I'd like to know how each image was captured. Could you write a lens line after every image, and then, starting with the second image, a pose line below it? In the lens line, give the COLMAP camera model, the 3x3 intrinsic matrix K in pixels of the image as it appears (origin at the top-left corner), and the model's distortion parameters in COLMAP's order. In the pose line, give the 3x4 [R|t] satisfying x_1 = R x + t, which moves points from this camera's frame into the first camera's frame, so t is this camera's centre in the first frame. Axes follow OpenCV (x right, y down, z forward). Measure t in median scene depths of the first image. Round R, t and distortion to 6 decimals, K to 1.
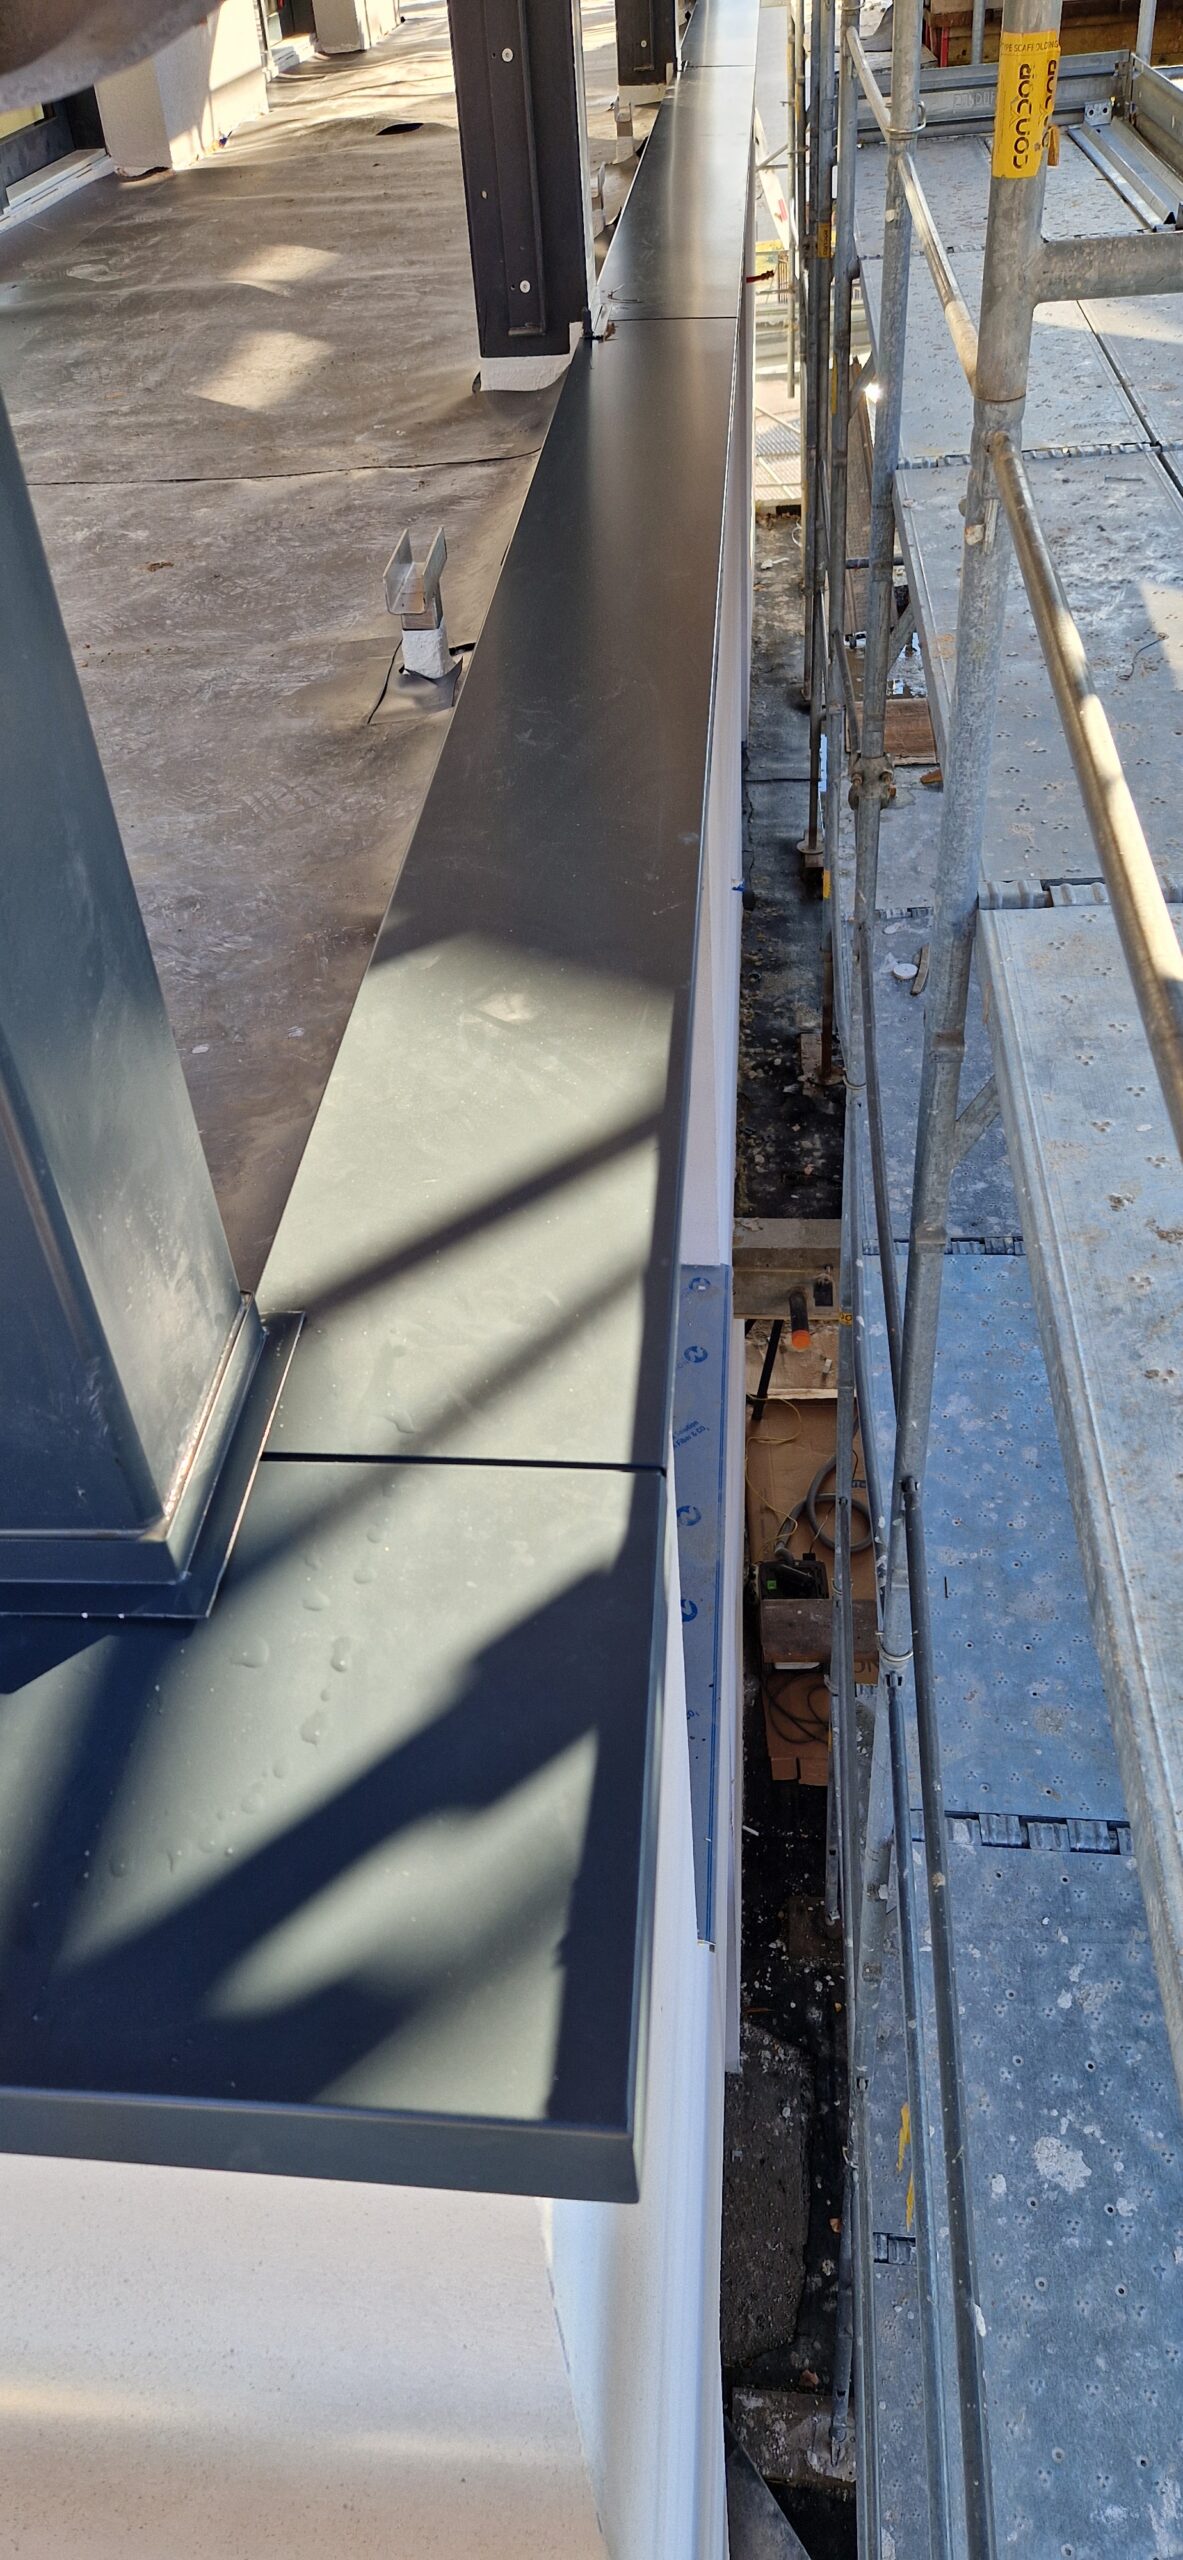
lens RADIAL K [[1719.9, 0, 591.5], [0, 1719.9, 1280.0], [0, 0, 1]] dist [0.074089, -0.092268]
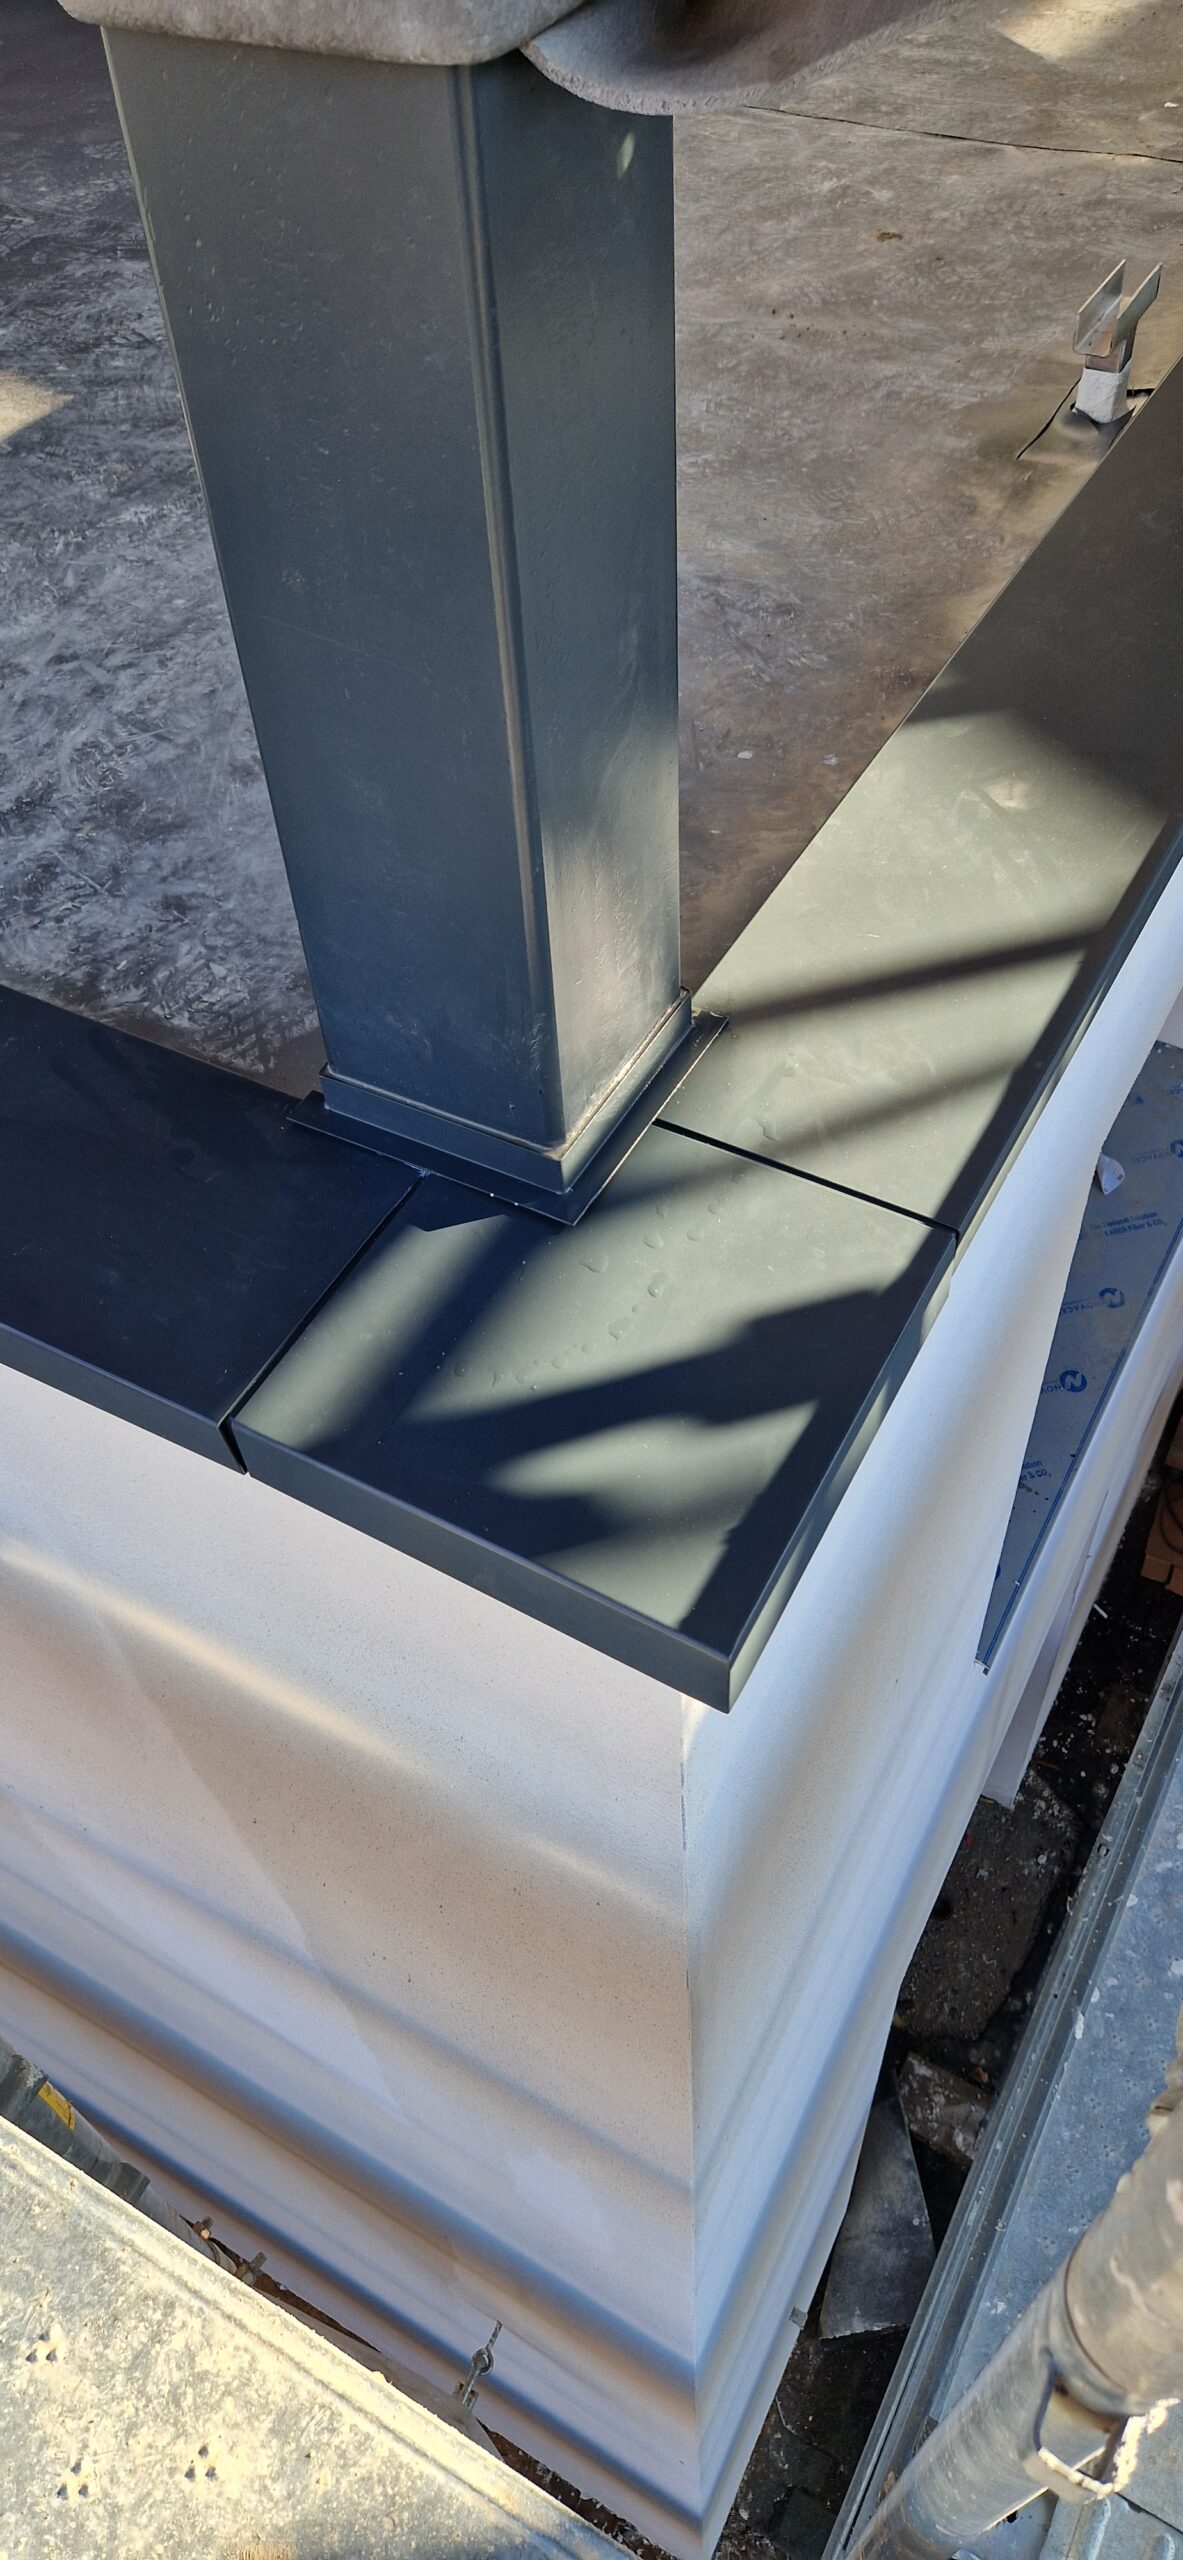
lens RADIAL K [[1695.5, 0, 601.7], [0, 1695.5, 1290.7], [0, 0, 1]] dist [0.003197, -0.021480]
pose [[0.914927, 0.326205, -0.237693, 0.047826], [-0.275150, 0.934944, 0.223992, -0.021561], [0.295297, -0.139535, 0.945161, -0.088360]]
